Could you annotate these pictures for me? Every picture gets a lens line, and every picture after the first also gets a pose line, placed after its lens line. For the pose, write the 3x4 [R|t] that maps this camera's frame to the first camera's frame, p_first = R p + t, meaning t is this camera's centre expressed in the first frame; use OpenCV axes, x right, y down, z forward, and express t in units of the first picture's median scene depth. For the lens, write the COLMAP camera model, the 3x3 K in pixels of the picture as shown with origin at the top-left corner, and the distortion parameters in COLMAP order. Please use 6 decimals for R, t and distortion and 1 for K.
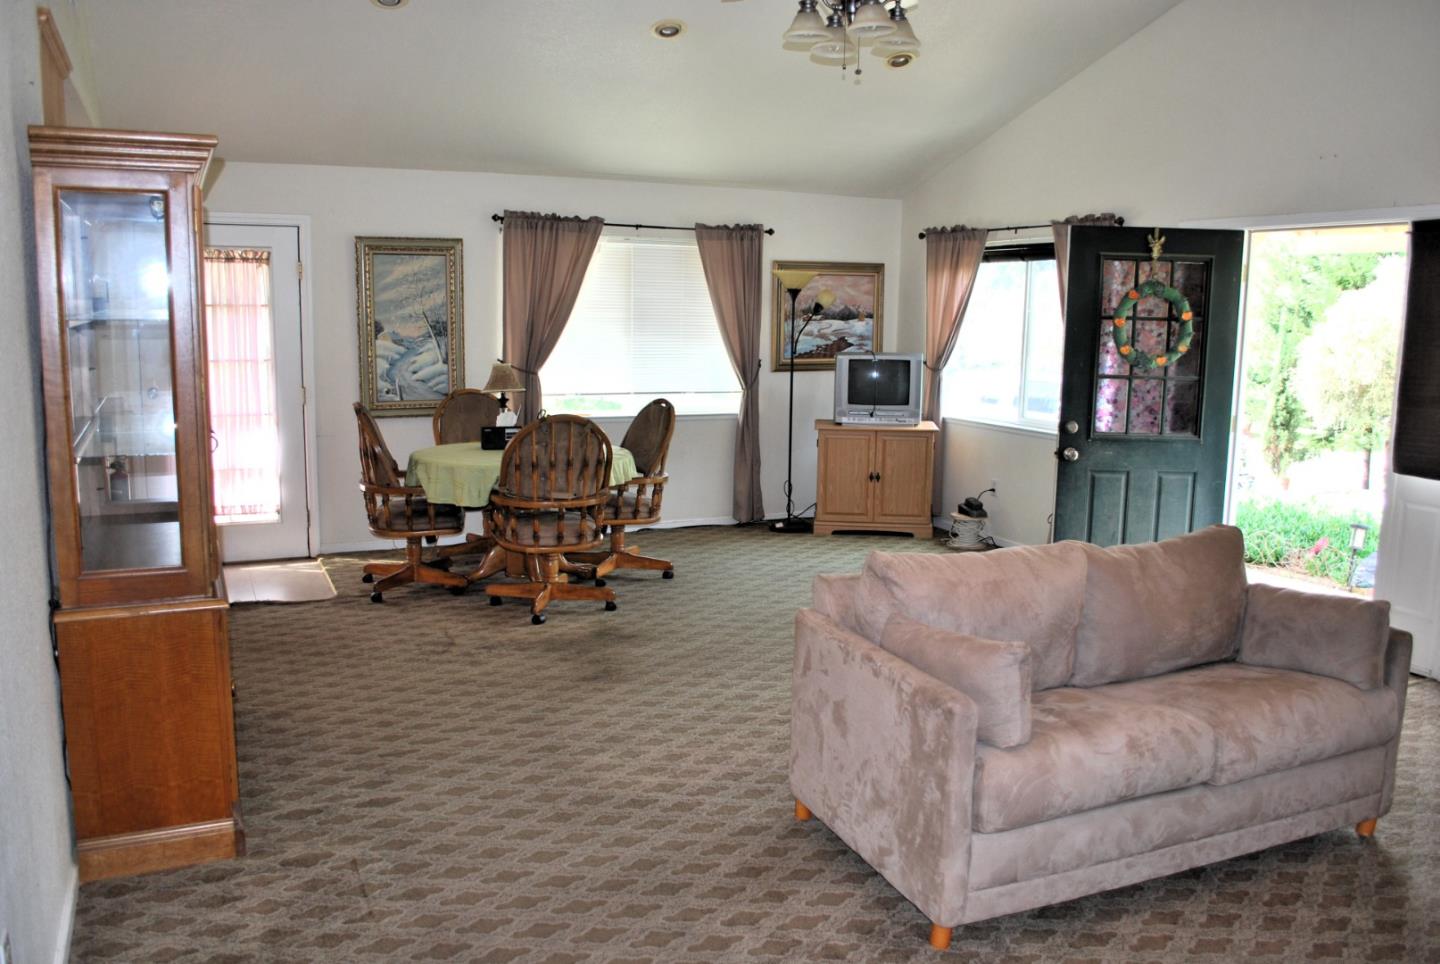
lens RADIAL K [[1140.6, 0, 722.3], [0, 1140.6, 483.5], [0, 0, 1]] dist [-0.077032, -0.001809]
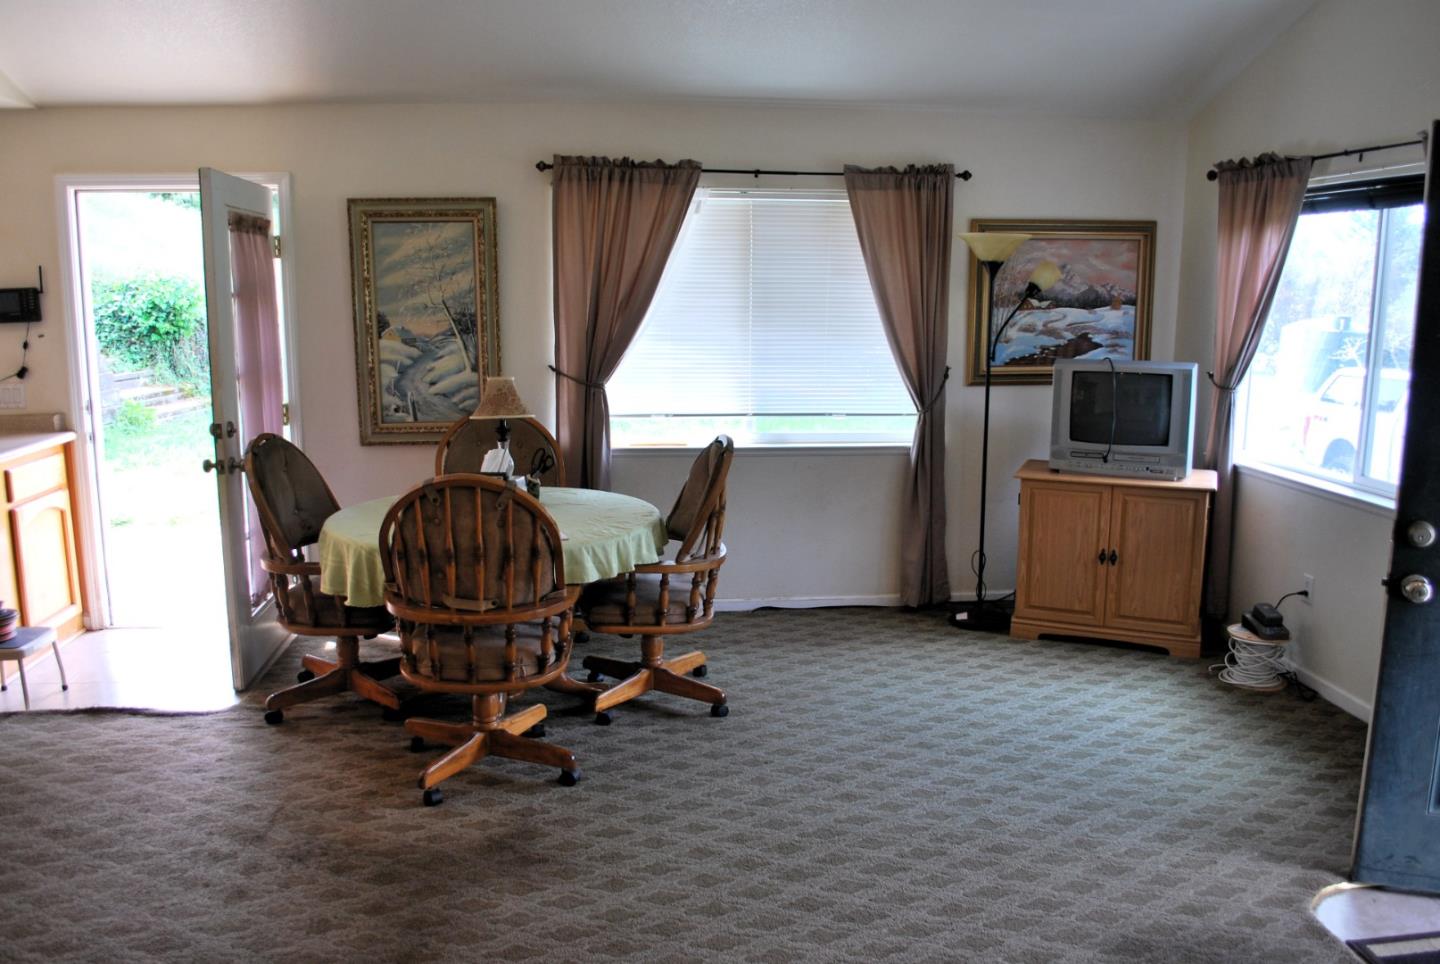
lens RADIAL K [[1140.6, 0, 717.8], [0, 1140.6, 484.3], [0, 0, 1]] dist [-0.077032, -0.001809]
pose [[0.944898, 0.046264, -0.324078, 0.134003], [-0.039249, 0.998833, 0.028152, -0.056884], [0.325002, -0.013881, 0.945611, 0.342123]]
